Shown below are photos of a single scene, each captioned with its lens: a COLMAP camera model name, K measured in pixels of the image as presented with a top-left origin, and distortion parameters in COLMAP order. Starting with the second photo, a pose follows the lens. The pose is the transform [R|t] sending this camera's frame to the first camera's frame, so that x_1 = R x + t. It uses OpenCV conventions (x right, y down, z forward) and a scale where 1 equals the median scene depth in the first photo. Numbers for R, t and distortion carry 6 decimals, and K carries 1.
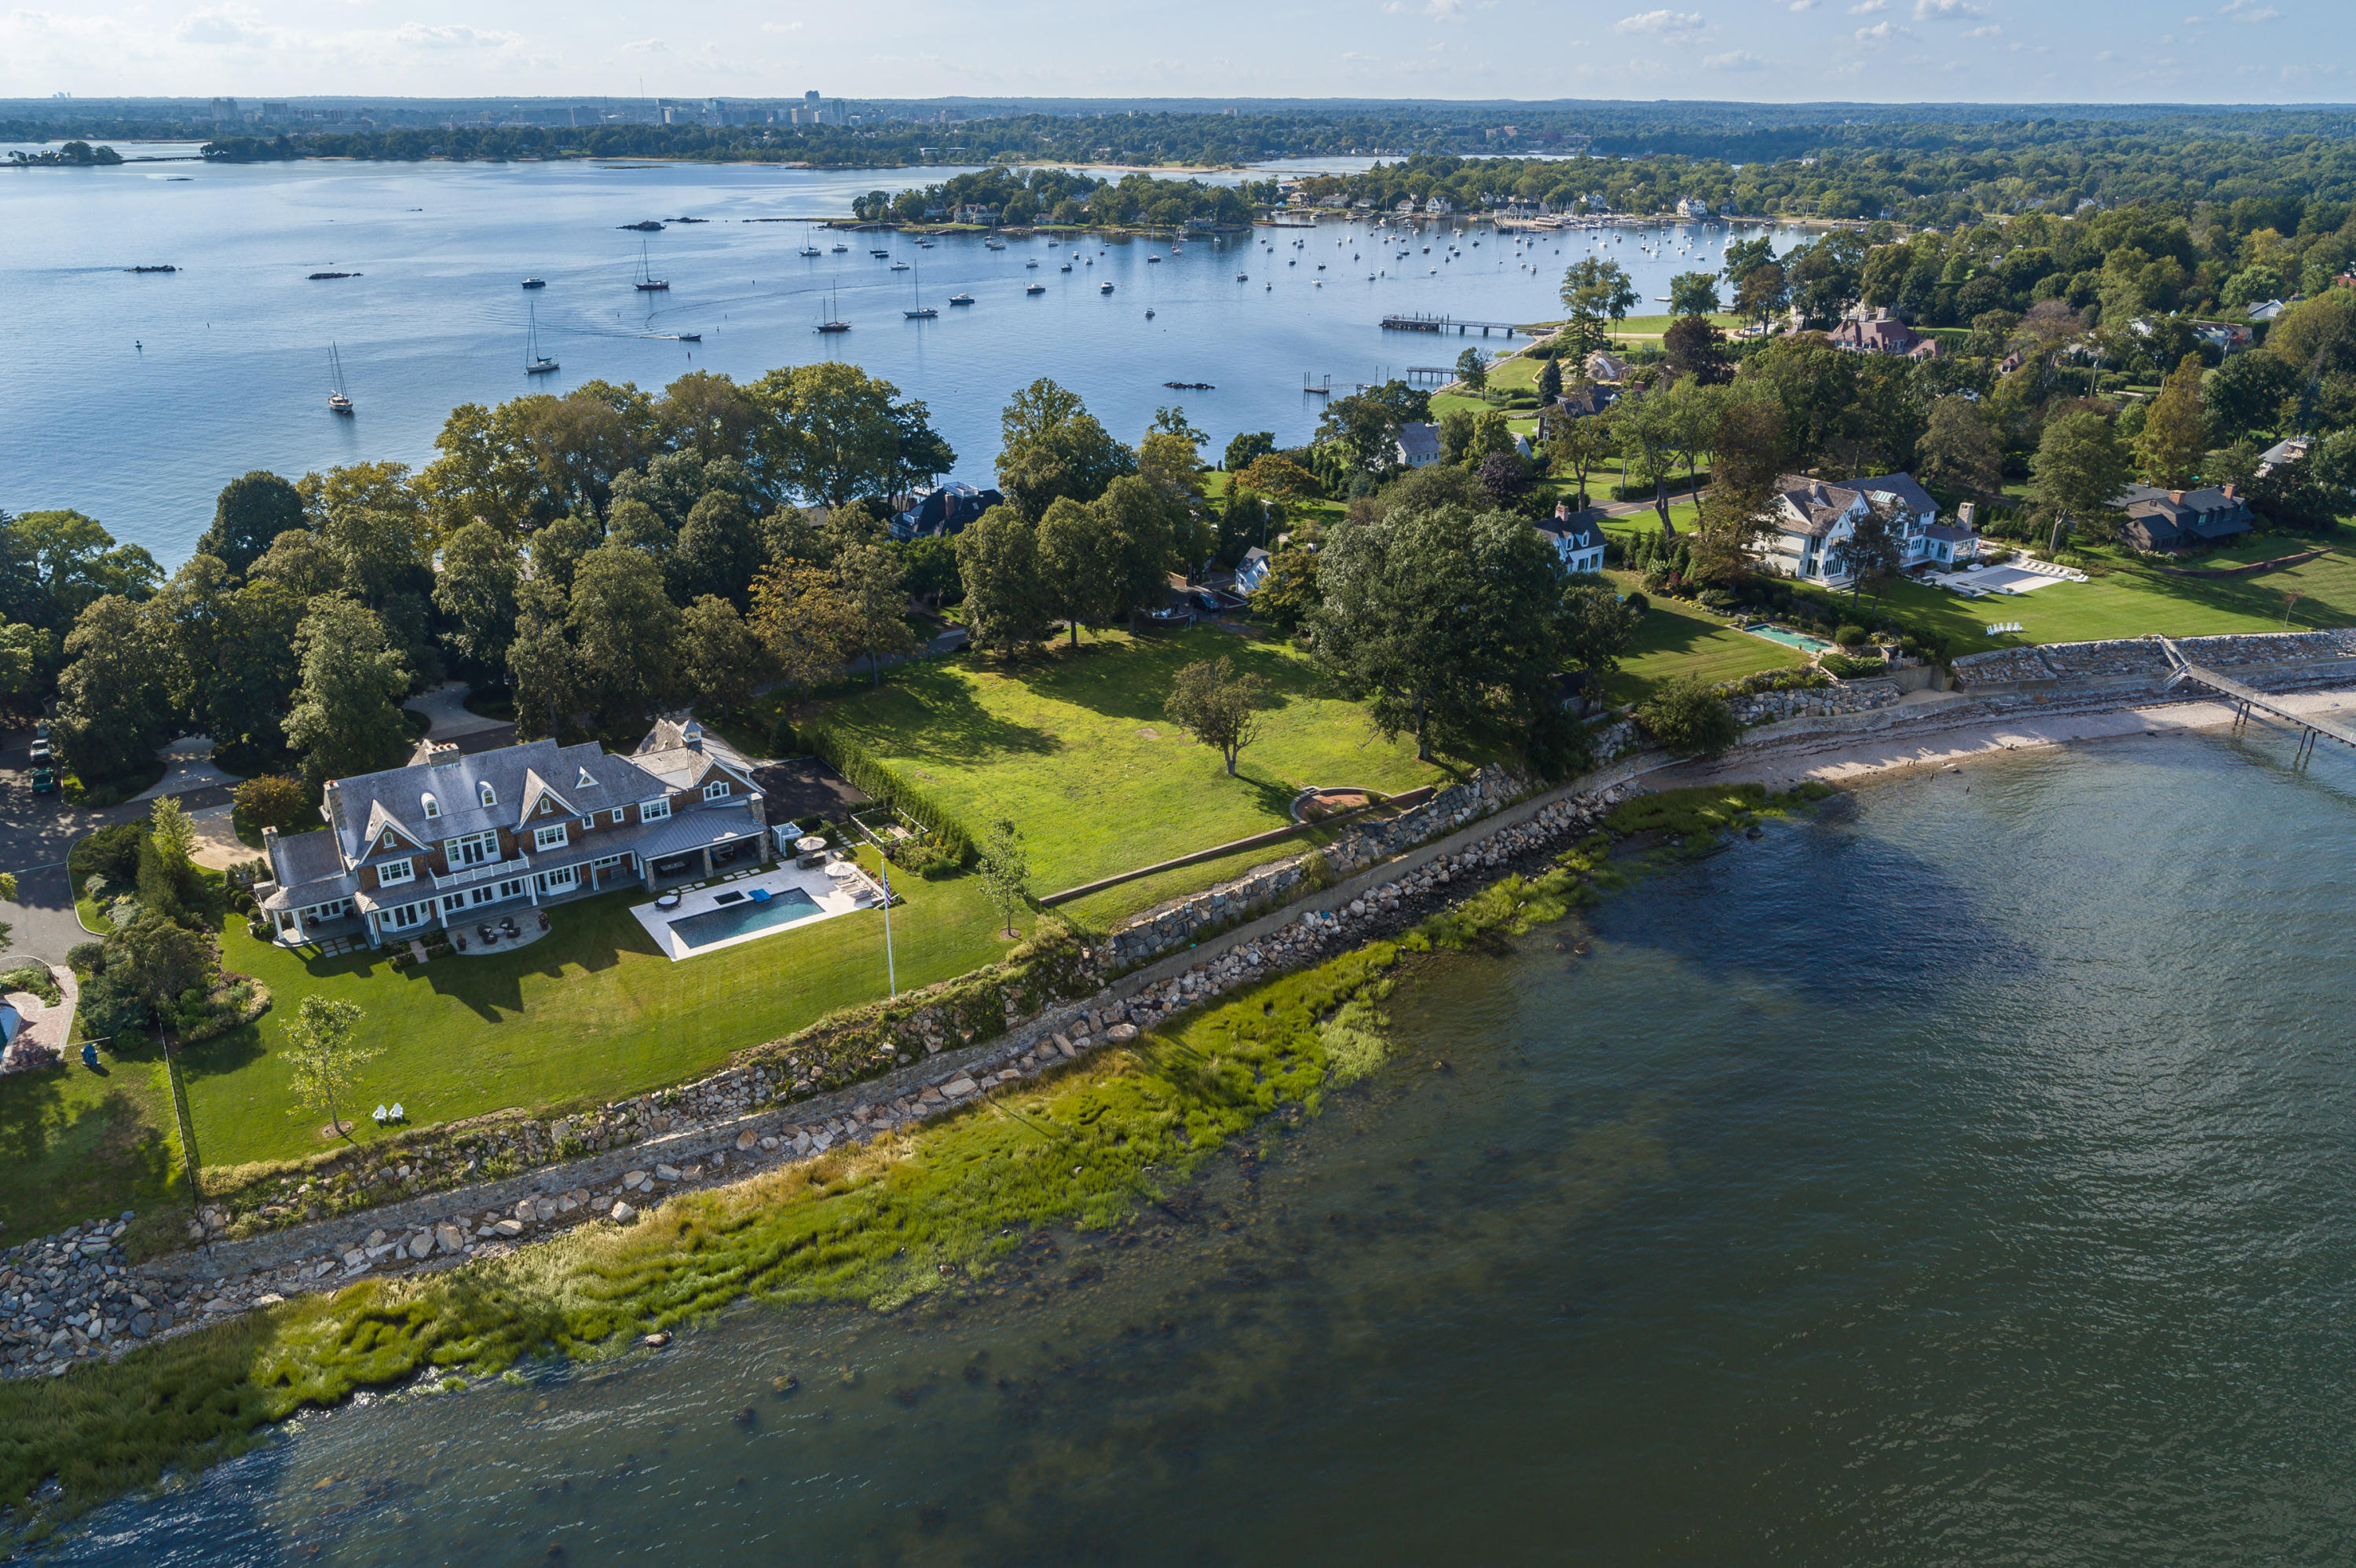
lens RADIAL K [[1605.6, 0, 1191.2], [0, 1605.6, 790.5], [0, 0, 1]] dist [0.000072, -0.000794]
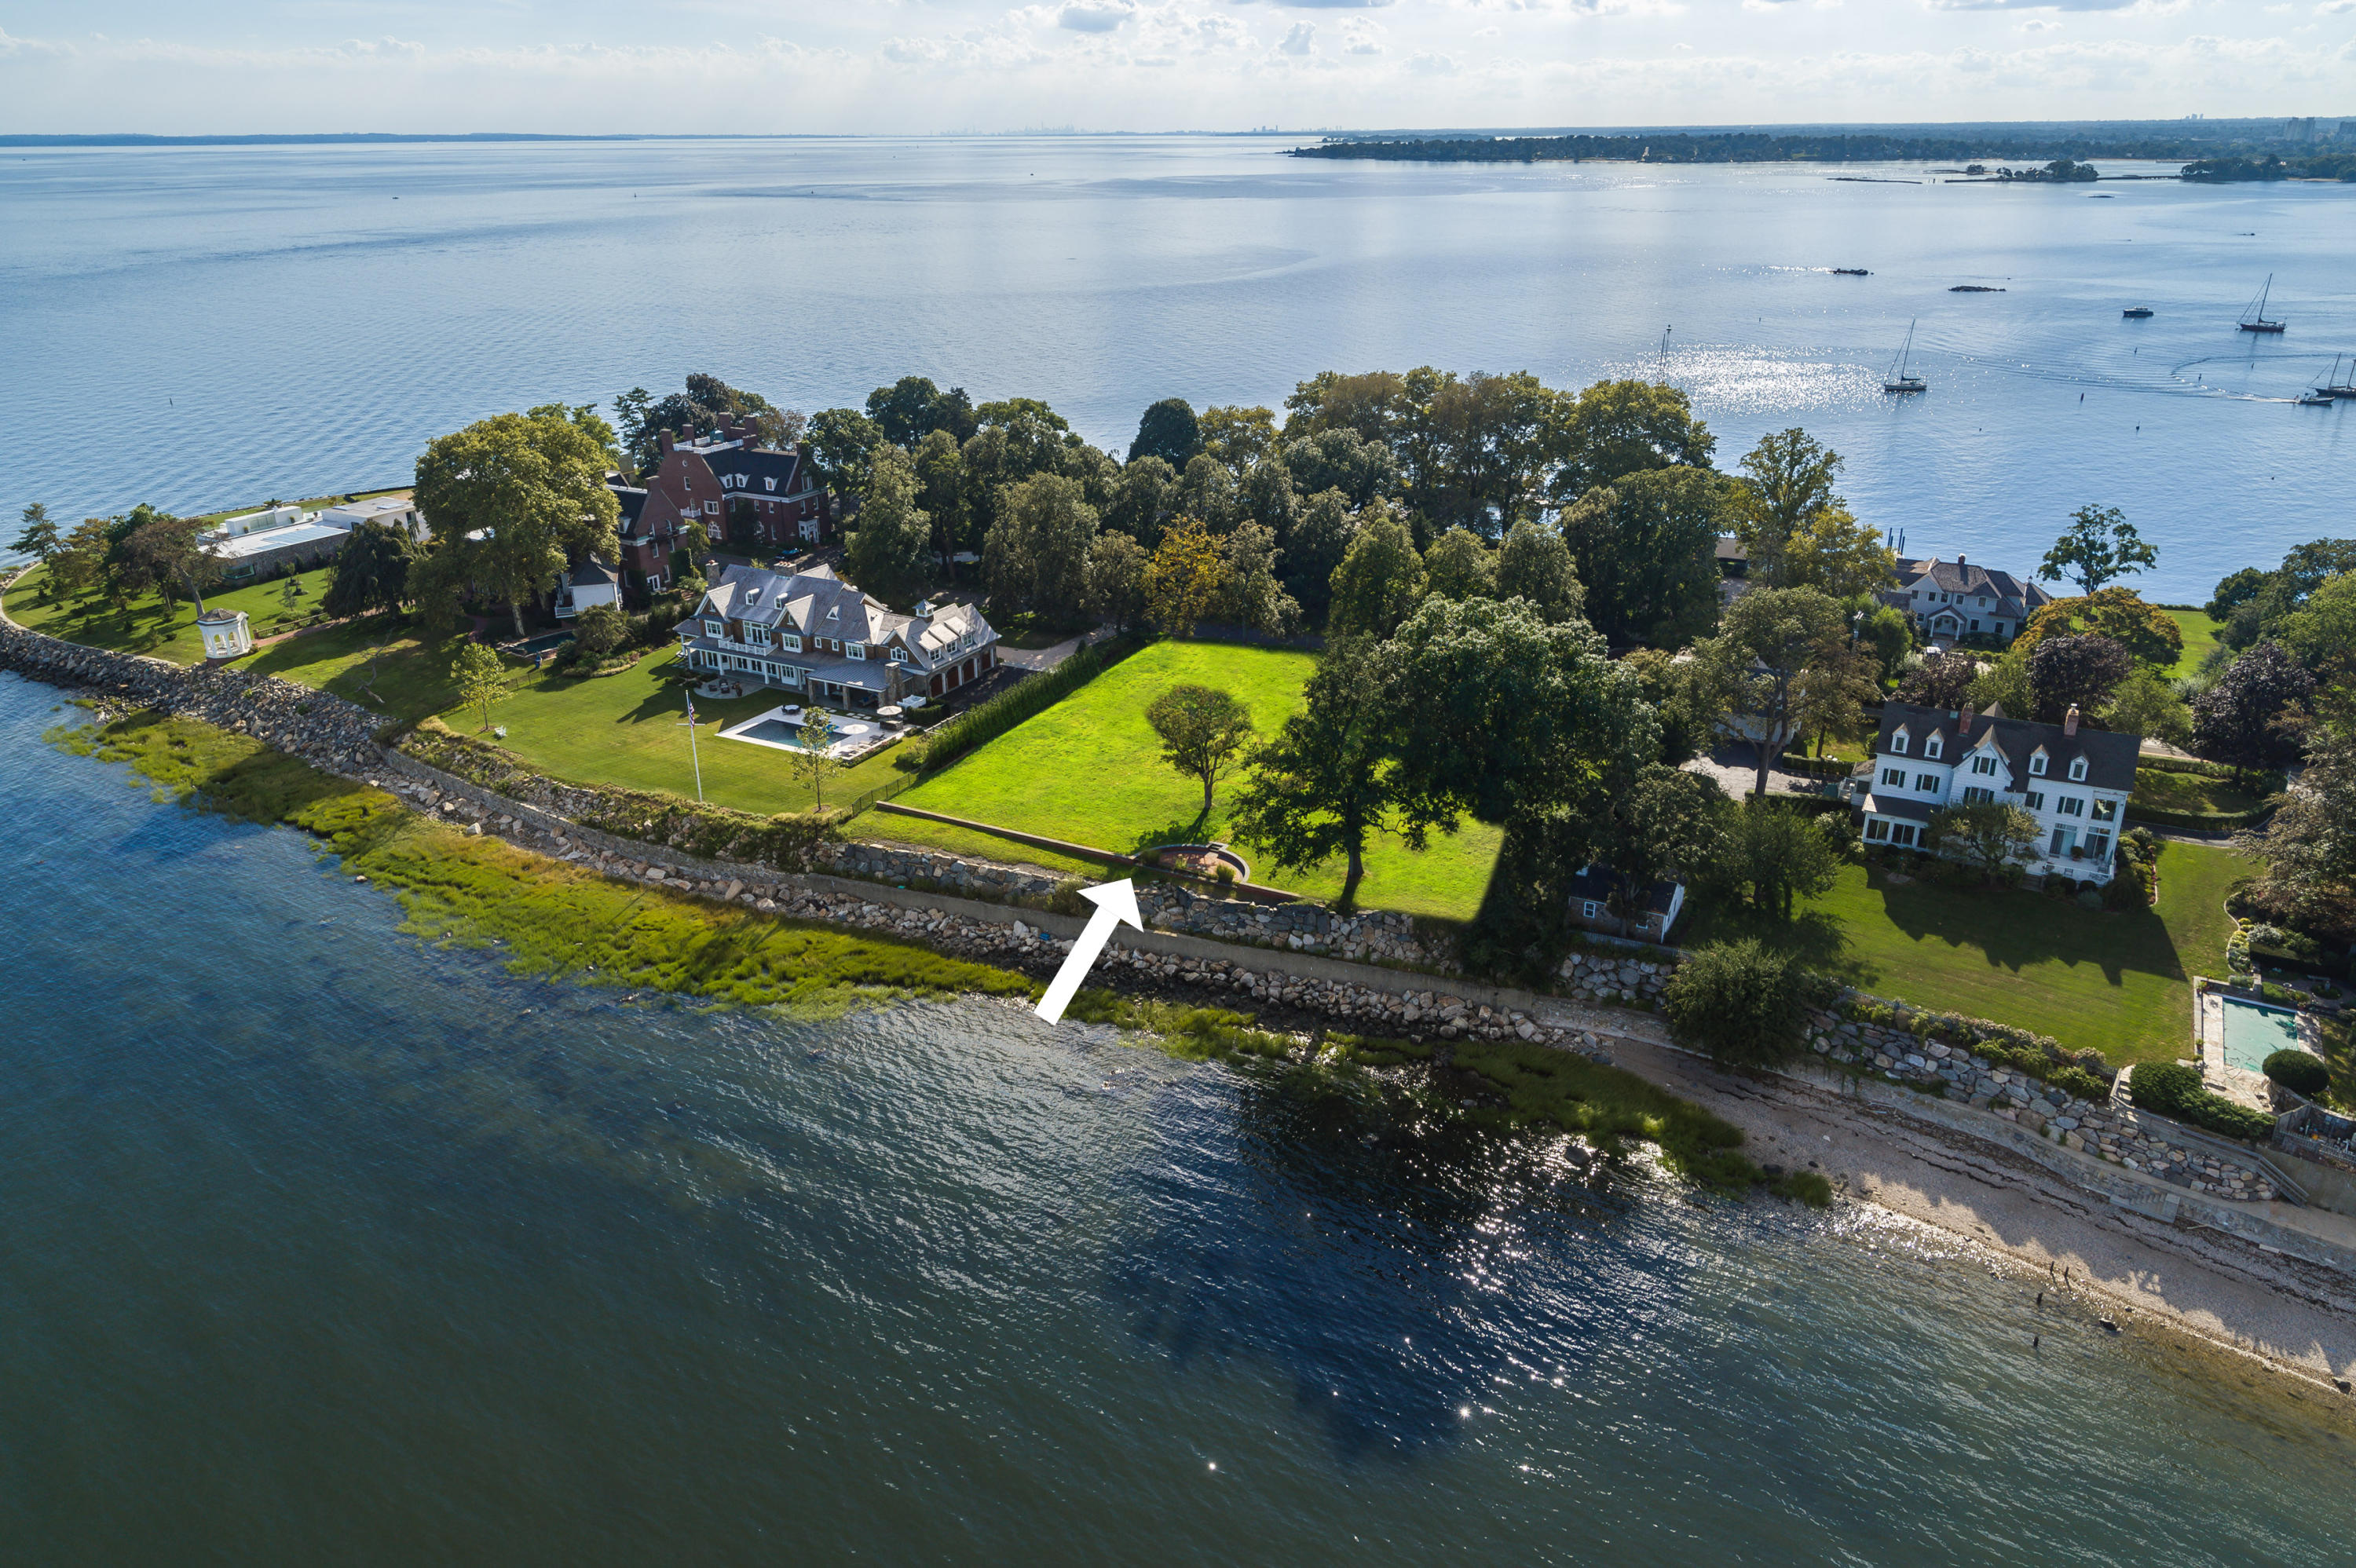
lens RADIAL K [[1605.6, 0, 1191.2], [0, 1605.6, 790.5], [0, 0, 1]] dist [0.000072, -0.000794]
pose [[0.456921, 0.331123, -0.825579, 0.852563], [-0.340081, 0.922649, 0.181836, -0.200509], [0.821930, 0.197679, 0.534186, 0.508420]]
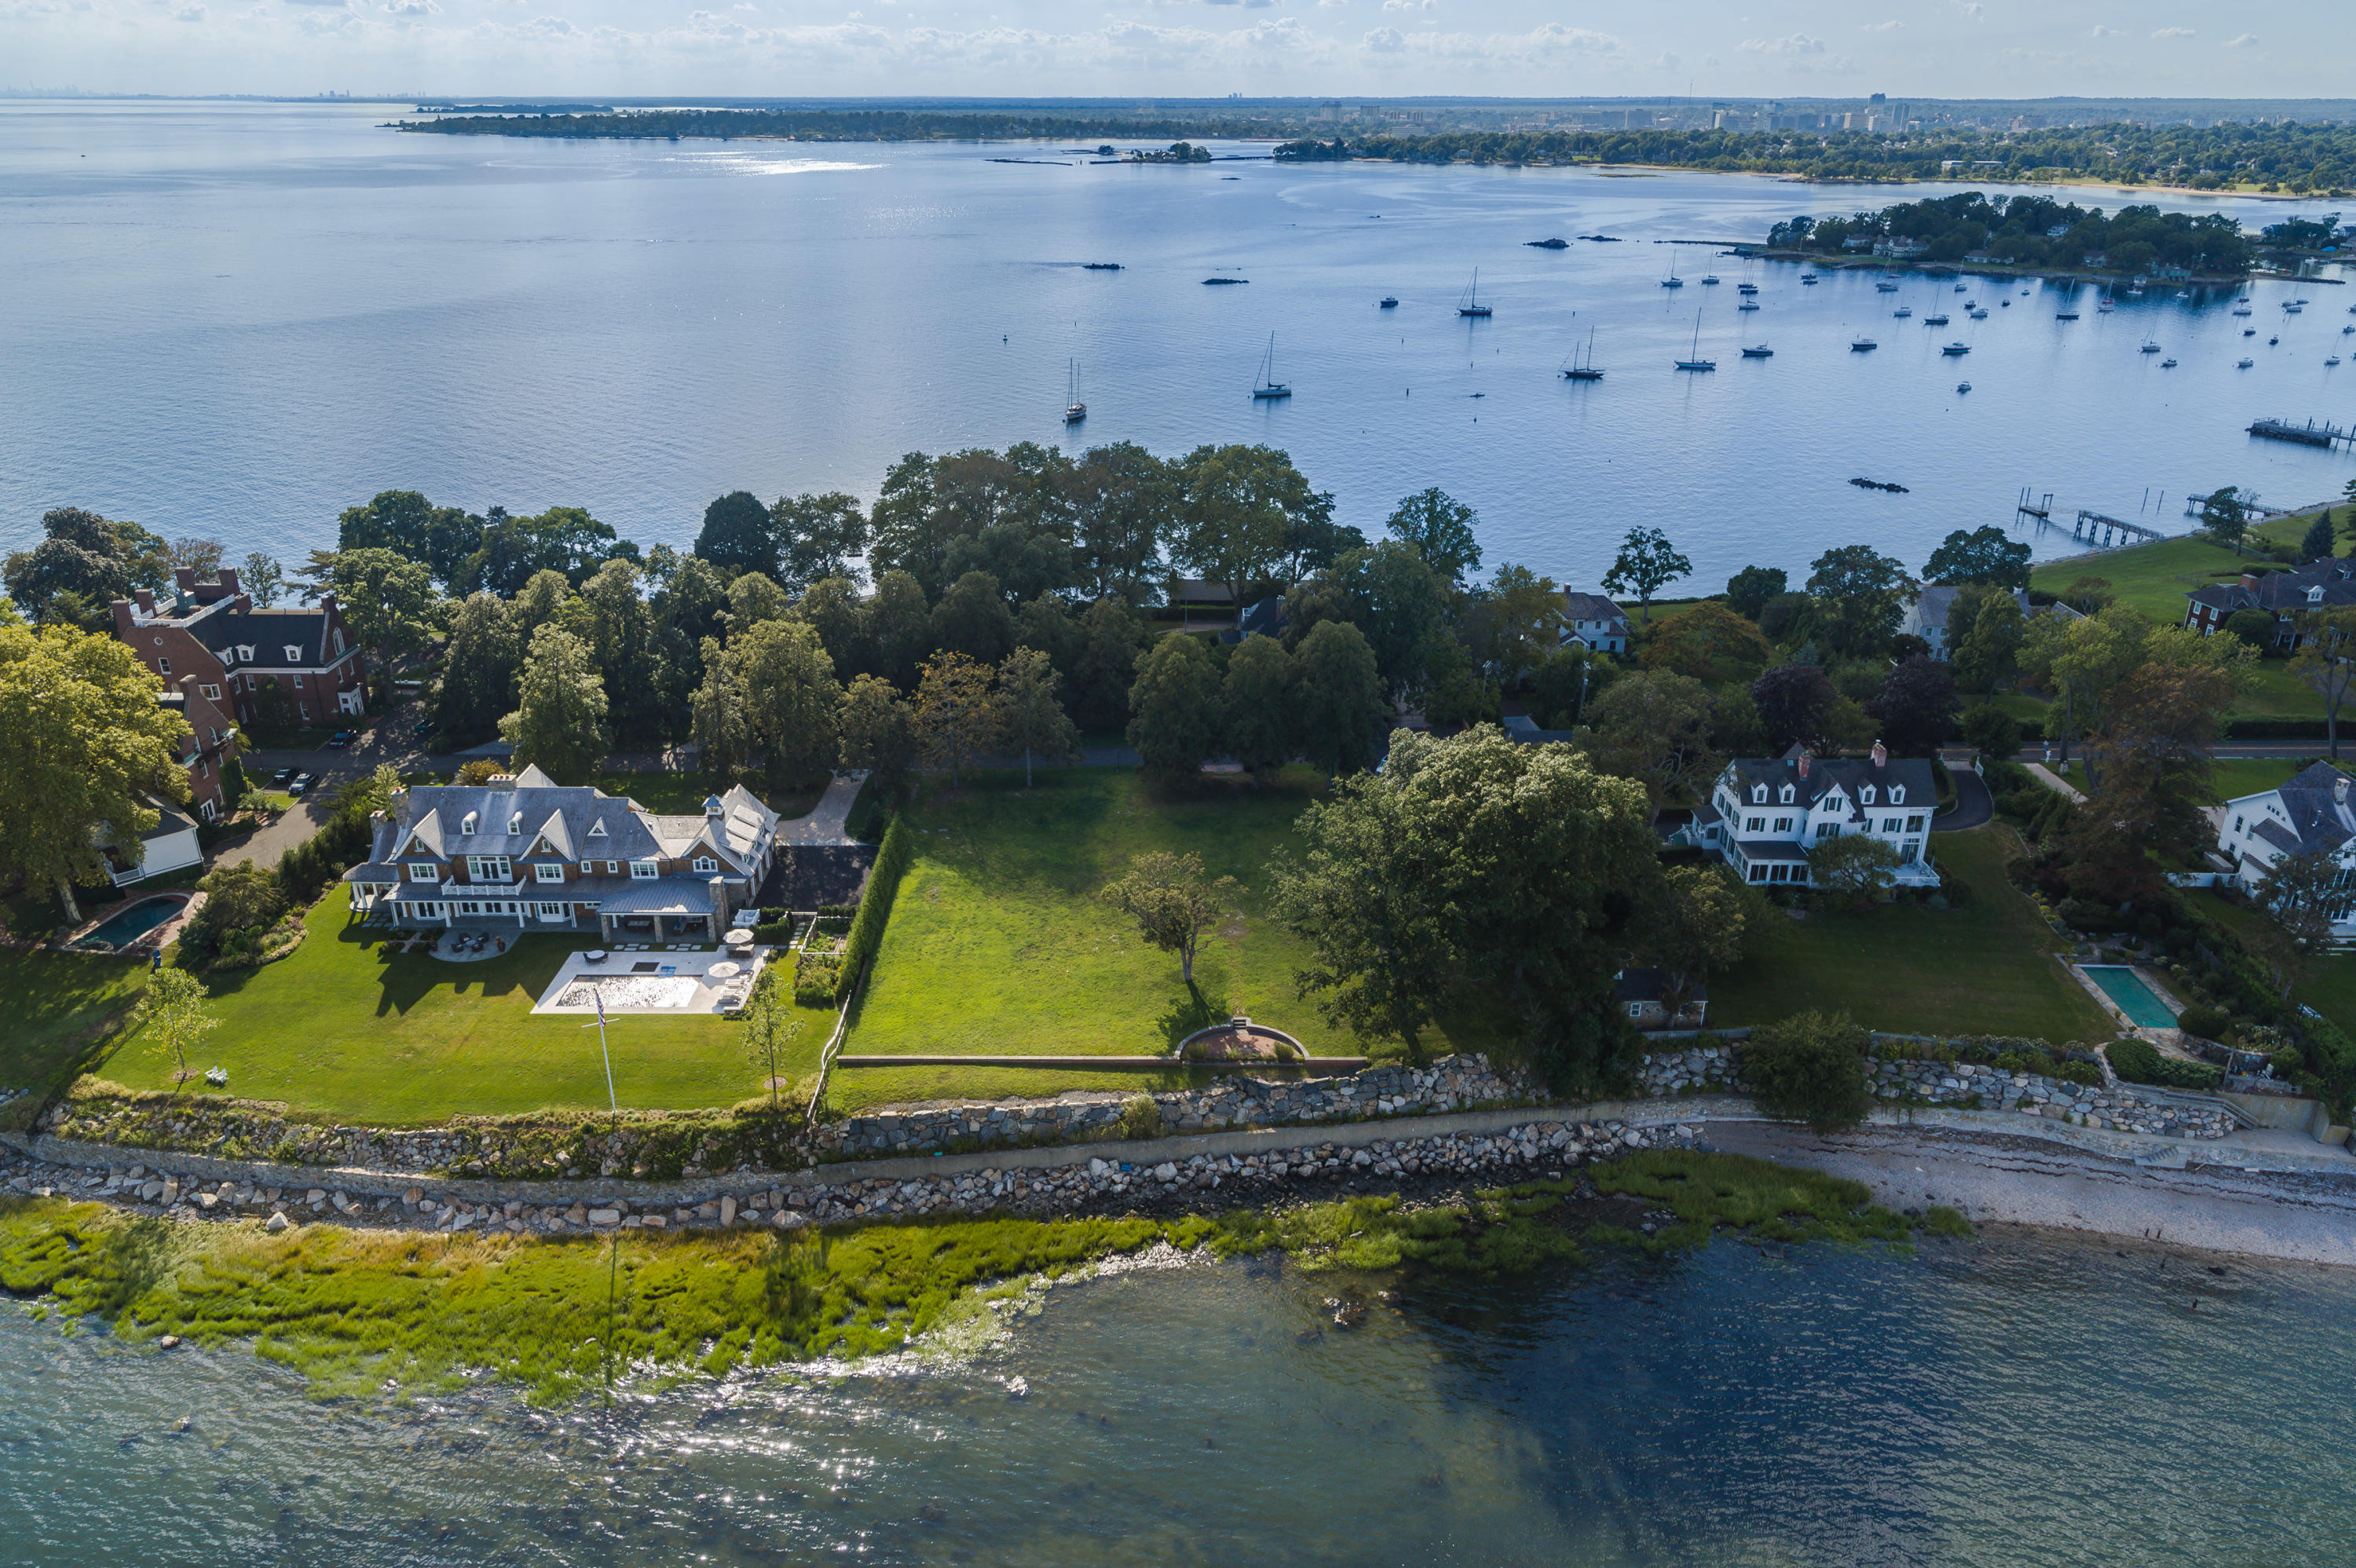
lens RADIAL K [[1605.6, 0, 1191.2], [0, 1605.6, 790.5], [0, 0, 1]] dist [0.000072, -0.000794]
pose [[0.826195, 0.222885, -0.517420, 0.503490], [-0.222906, 0.972795, 0.063115, -0.182189], [0.517411, 0.063191, 0.853401, 0.228087]]
